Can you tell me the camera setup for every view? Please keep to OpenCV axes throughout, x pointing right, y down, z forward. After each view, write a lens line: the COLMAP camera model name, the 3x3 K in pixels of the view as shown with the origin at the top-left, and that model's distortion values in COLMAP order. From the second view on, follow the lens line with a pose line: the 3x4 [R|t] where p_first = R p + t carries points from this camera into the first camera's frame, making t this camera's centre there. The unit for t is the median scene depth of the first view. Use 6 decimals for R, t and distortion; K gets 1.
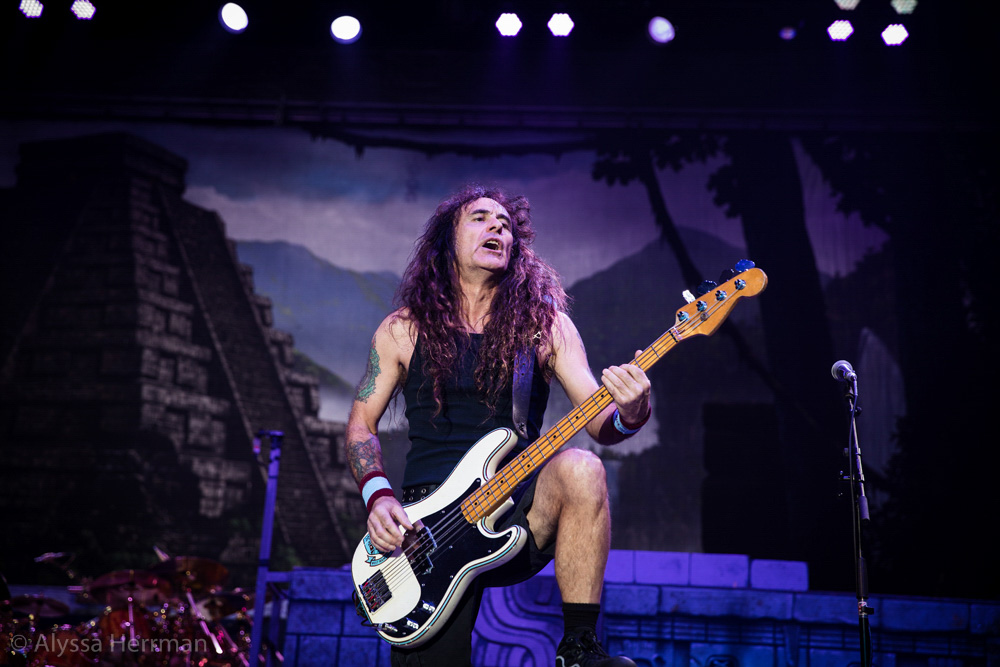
lens RADIAL K [[1773.3, 0, 500.0], [0, 1773.3, 333.5], [0, 0, 1]] dist [0.197681, 0.067151]
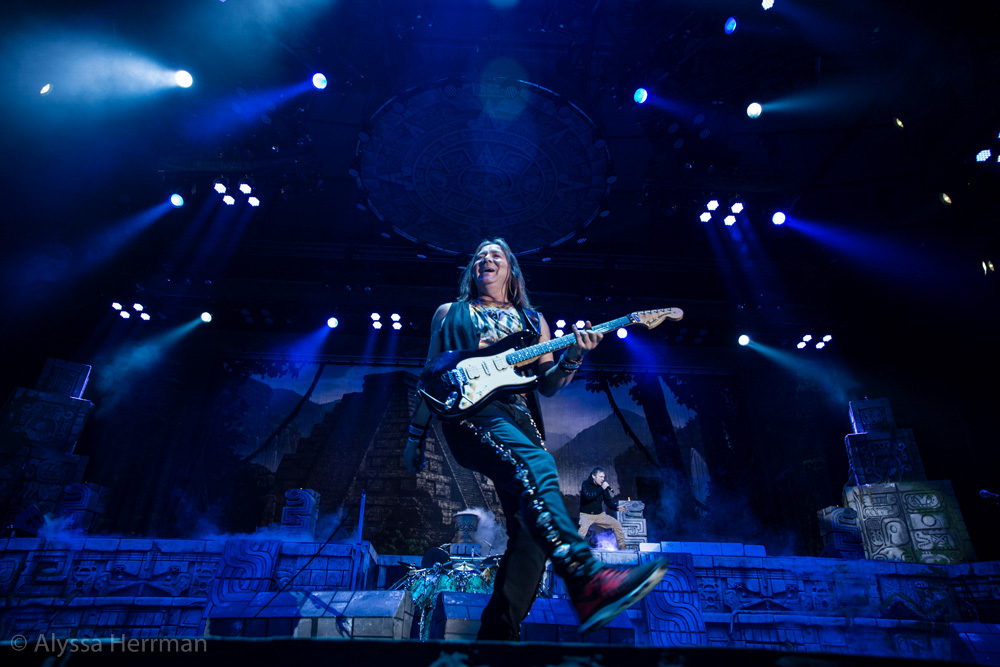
lens RADIAL K [[697.7, 0, 506.0], [0, 697.7, 335.4], [0, 0, 1]] dist [-0.025523, 0.117301]
pose [[0.993280, 0.016318, 0.114577, -0.191353], [0.000502, 0.989394, -0.145254, -0.017835], [-0.115732, 0.144336, 0.982738, -0.014327]]
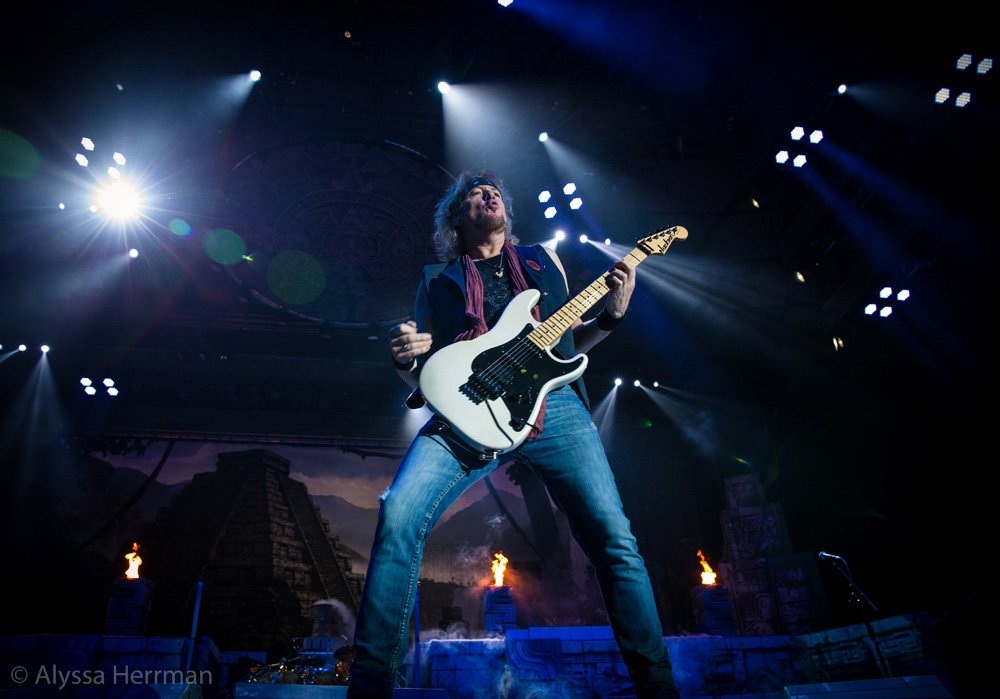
lens RADIAL K [[732.8, 0, 481.2], [0, 732.8, 351.4], [0, 0, 1]] dist [-0.107748, 0.090462]
pose [[0.971732, 0.039360, 0.232784, -0.167735], [0.016249, 0.972517, -0.232263, -0.010700], [-0.235529, 0.229480, 0.944386, -0.002593]]
